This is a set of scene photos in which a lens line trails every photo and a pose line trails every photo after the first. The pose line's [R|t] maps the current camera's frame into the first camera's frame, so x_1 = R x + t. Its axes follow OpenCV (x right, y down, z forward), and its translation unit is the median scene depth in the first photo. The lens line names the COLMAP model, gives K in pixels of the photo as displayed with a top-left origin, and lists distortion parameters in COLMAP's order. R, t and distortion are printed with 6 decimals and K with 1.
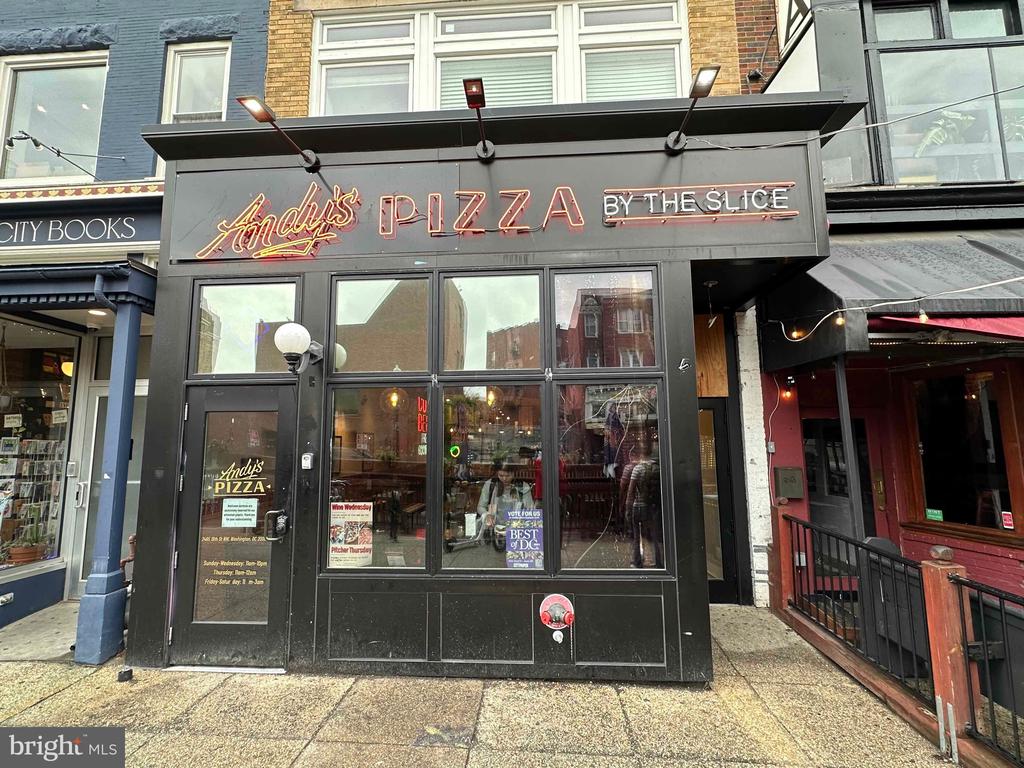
lens RADIAL K [[471.4, 0, 513.8], [0, 471.4, 381.2], [0, 0, 1]] dist [-0.005486, 0.002141]
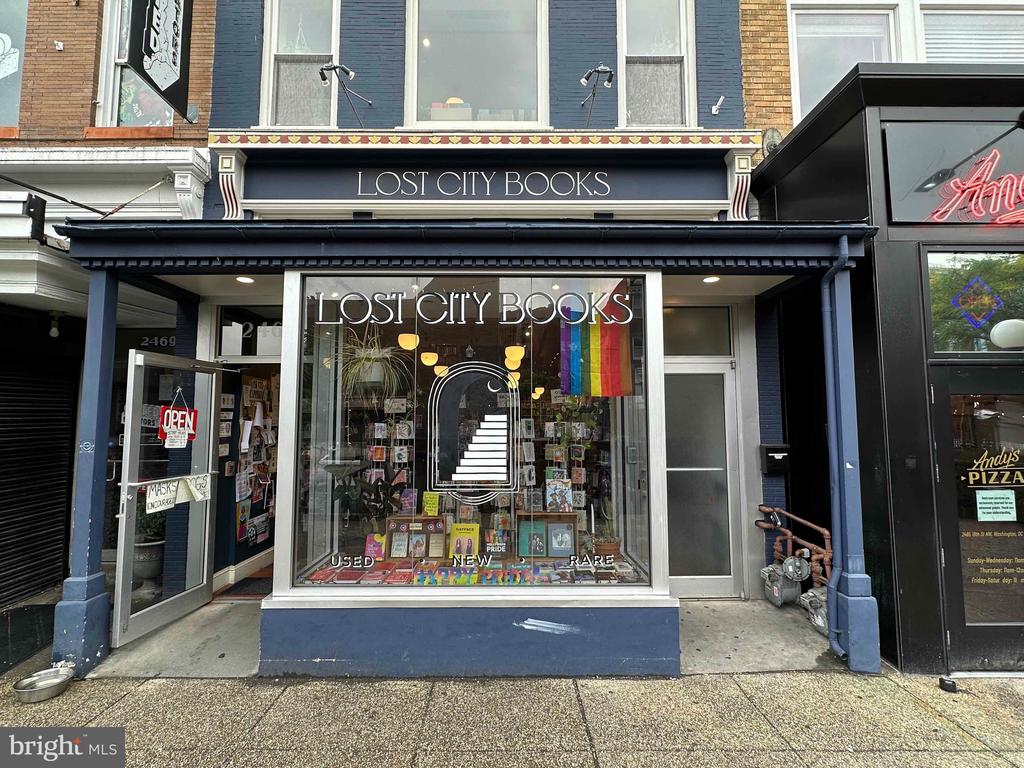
lens RADIAL K [[471.4, 0, 512.9], [0, 471.4, 381.1], [0, 0, 1]] dist [-0.005486, 0.002141]
pose [[0.997583, 0.012298, 0.068394, -1.574223], [-0.015377, 0.998883, 0.044674, 0.012485], [-0.067768, -0.045618, 0.996658, 0.165682]]
